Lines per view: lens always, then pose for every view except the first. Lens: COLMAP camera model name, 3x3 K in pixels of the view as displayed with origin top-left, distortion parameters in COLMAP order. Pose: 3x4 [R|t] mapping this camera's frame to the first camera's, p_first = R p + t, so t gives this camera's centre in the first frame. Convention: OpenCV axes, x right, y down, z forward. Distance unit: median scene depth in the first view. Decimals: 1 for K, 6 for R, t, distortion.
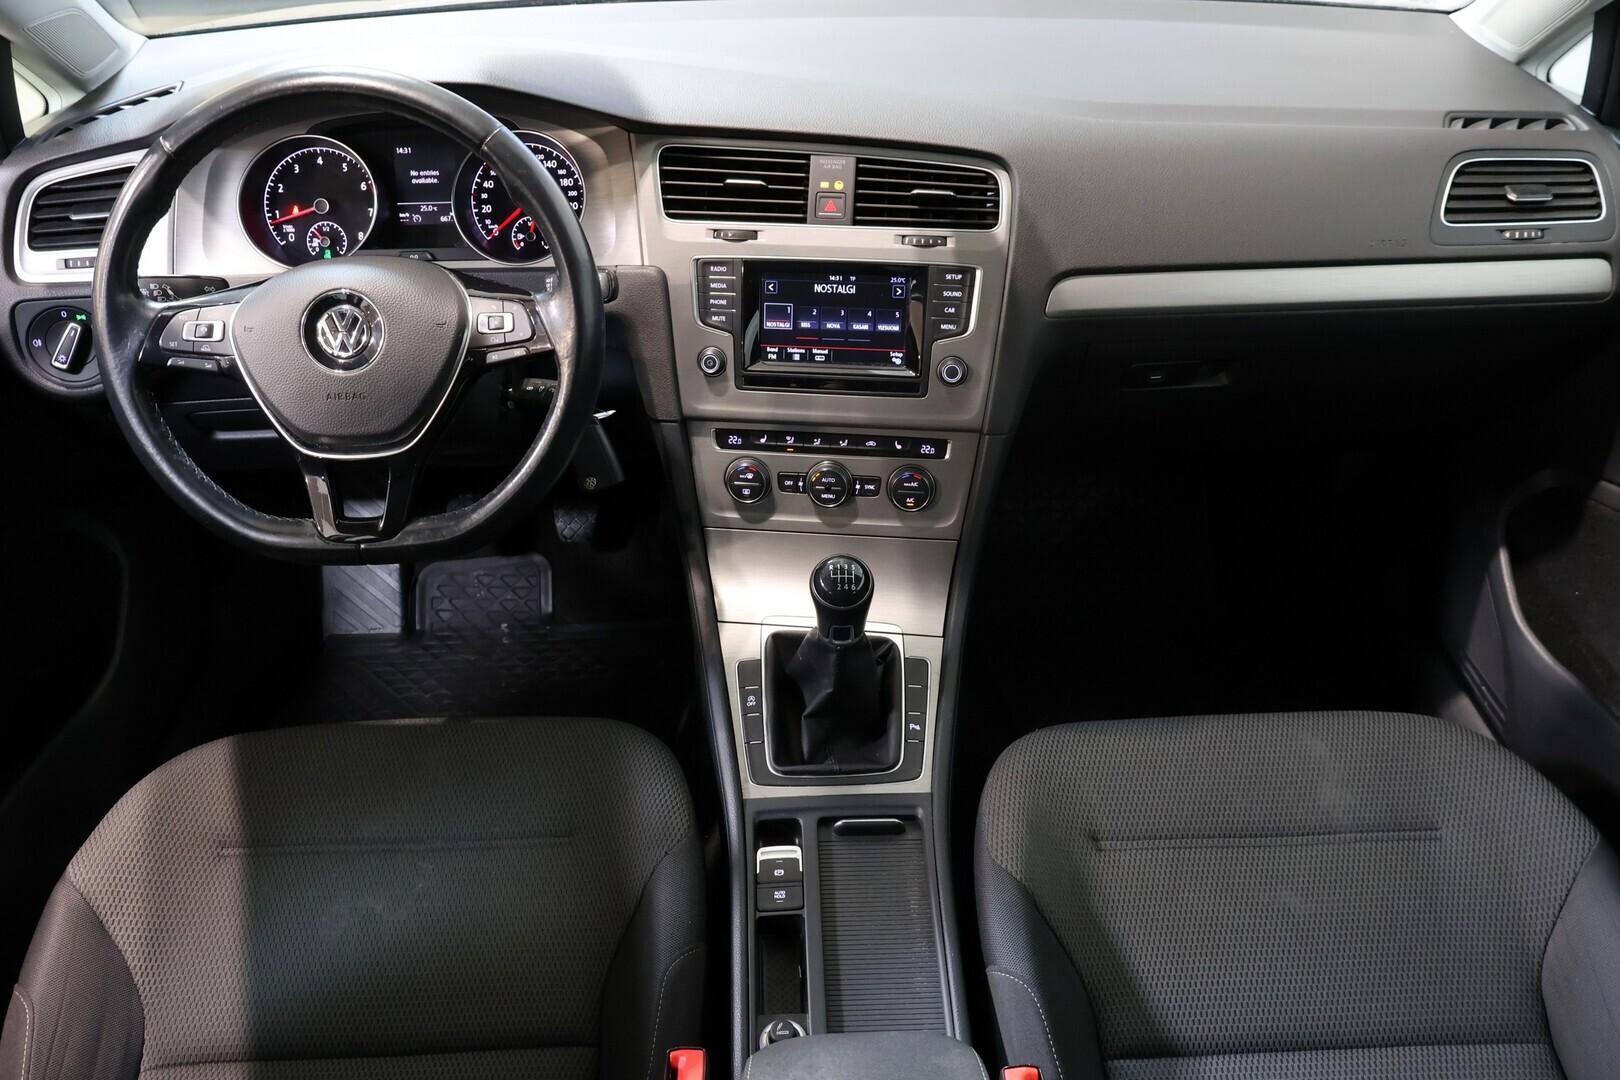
lens RADIAL K [[1365.0, 0, 816.7], [0, 1365.0, 541.9], [0, 0, 1]] dist [-0.009093, 0.008768]
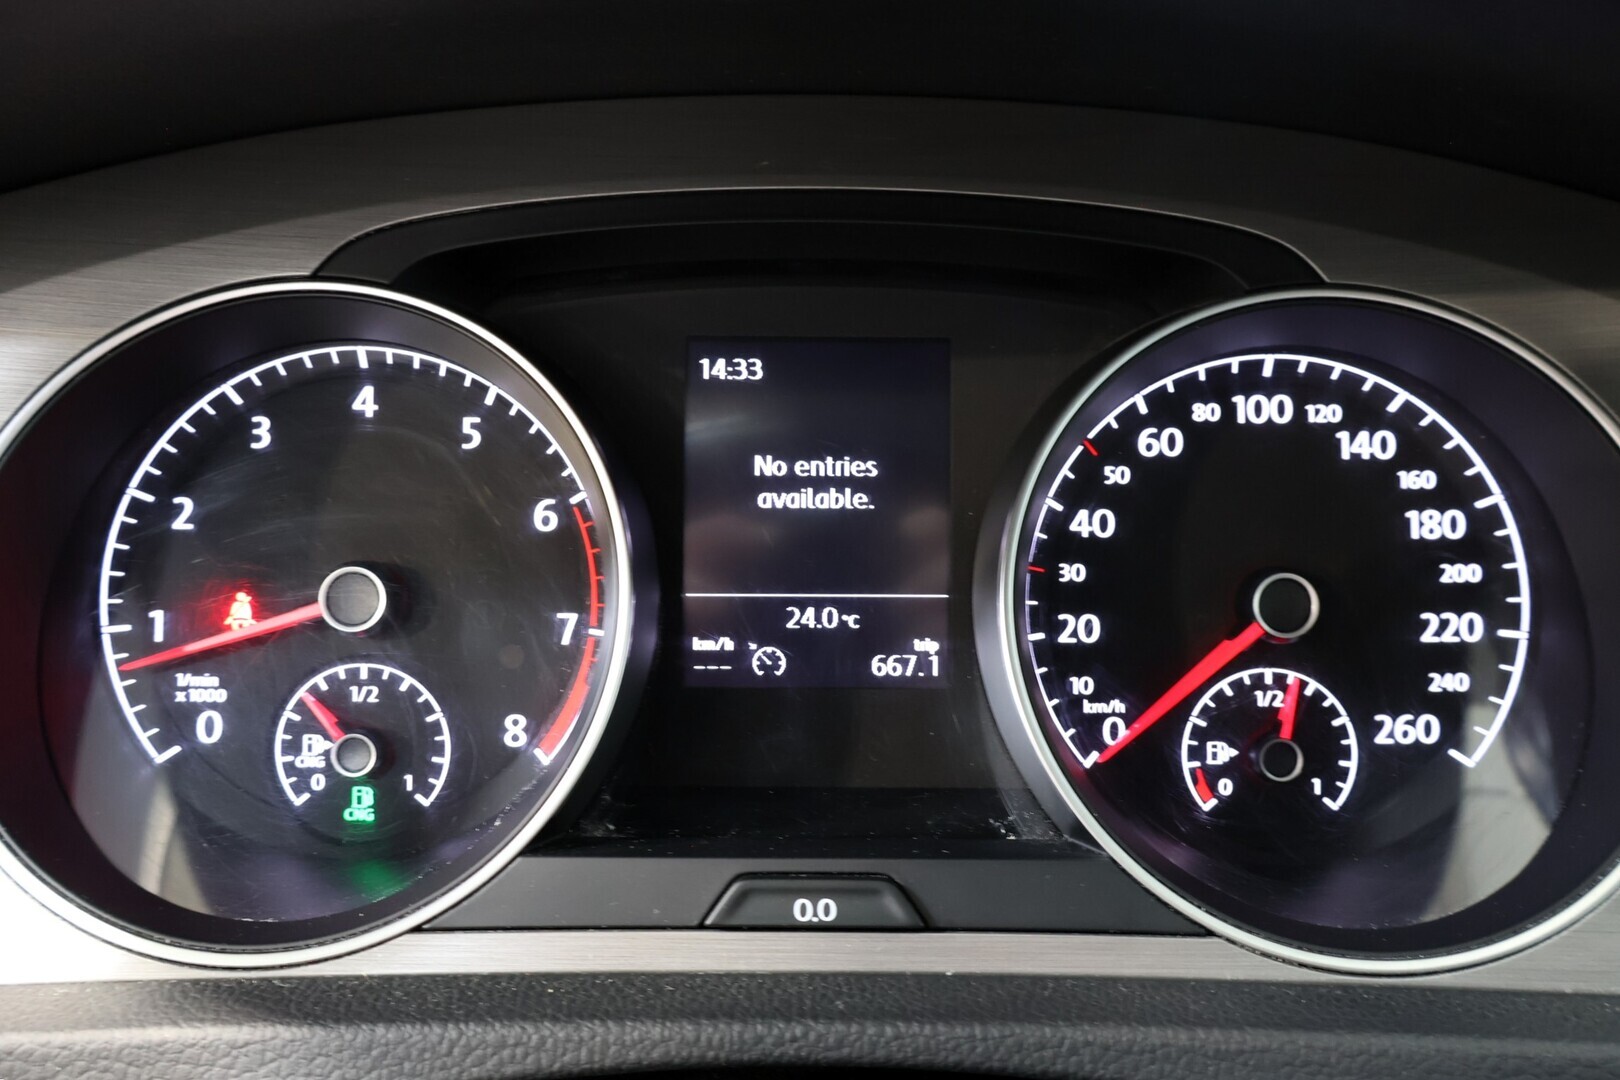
lens RADIAL K [[1365.0, 0, 808.4], [0, 1365.0, 539.7], [0, 0, 1]] dist [-0.009093, 0.008768]
pose [[0.999204, 0.030075, -0.026227, -0.291949], [-0.034365, 0.982613, -0.182459, -0.224288], [0.020284, 0.183214, 0.982864, 0.804066]]
